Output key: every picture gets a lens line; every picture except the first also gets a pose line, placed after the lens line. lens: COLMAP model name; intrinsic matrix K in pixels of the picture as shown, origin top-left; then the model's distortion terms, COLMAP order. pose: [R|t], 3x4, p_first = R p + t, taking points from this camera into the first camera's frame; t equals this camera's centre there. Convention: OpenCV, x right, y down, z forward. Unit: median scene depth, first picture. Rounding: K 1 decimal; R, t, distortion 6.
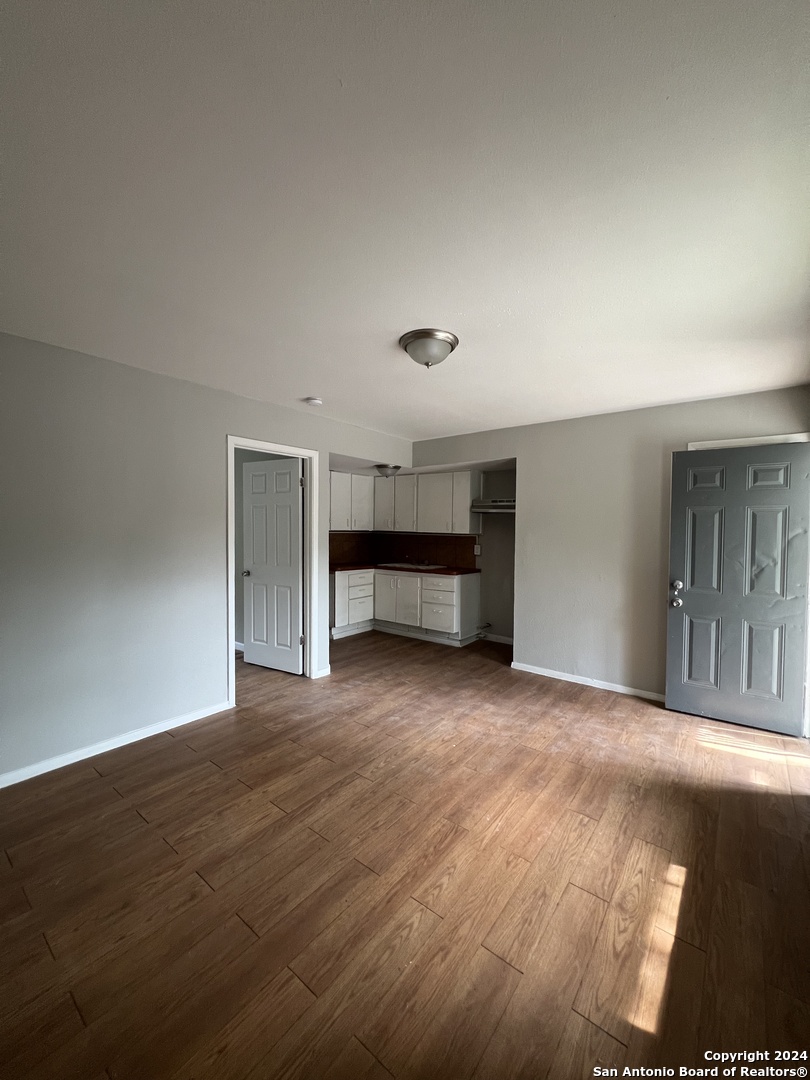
lens RADIAL K [[432.8, 0, 403.2], [0, 432.8, 537.4], [0, 0, 1]] dist [0.000981, 0.000068]
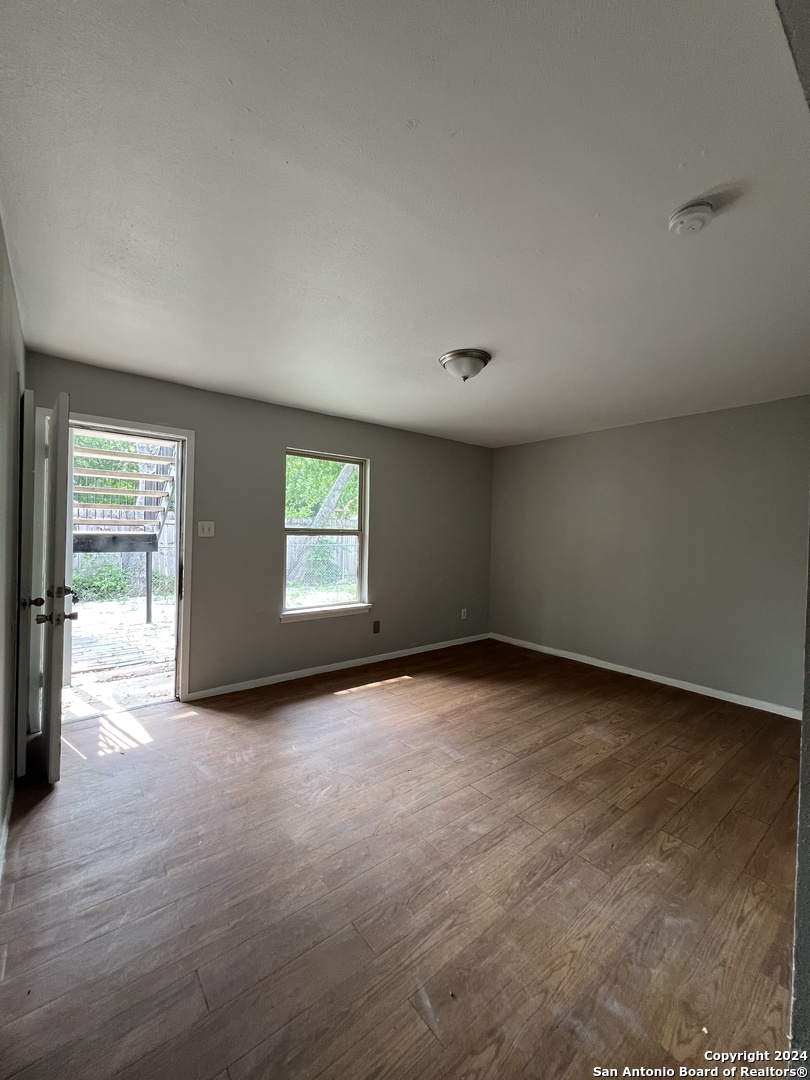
lens RADIAL K [[432.8, 0, 405.6], [0, 432.8, 535.3], [0, 0, 1]] dist [0.000981, 0.000068]
pose [[-0.974758, -0.033500, 0.220735, -0.059220], [-0.025350, 0.998892, 0.039654, -0.027538], [-0.221819, 0.033057, -0.974527, 2.270903]]
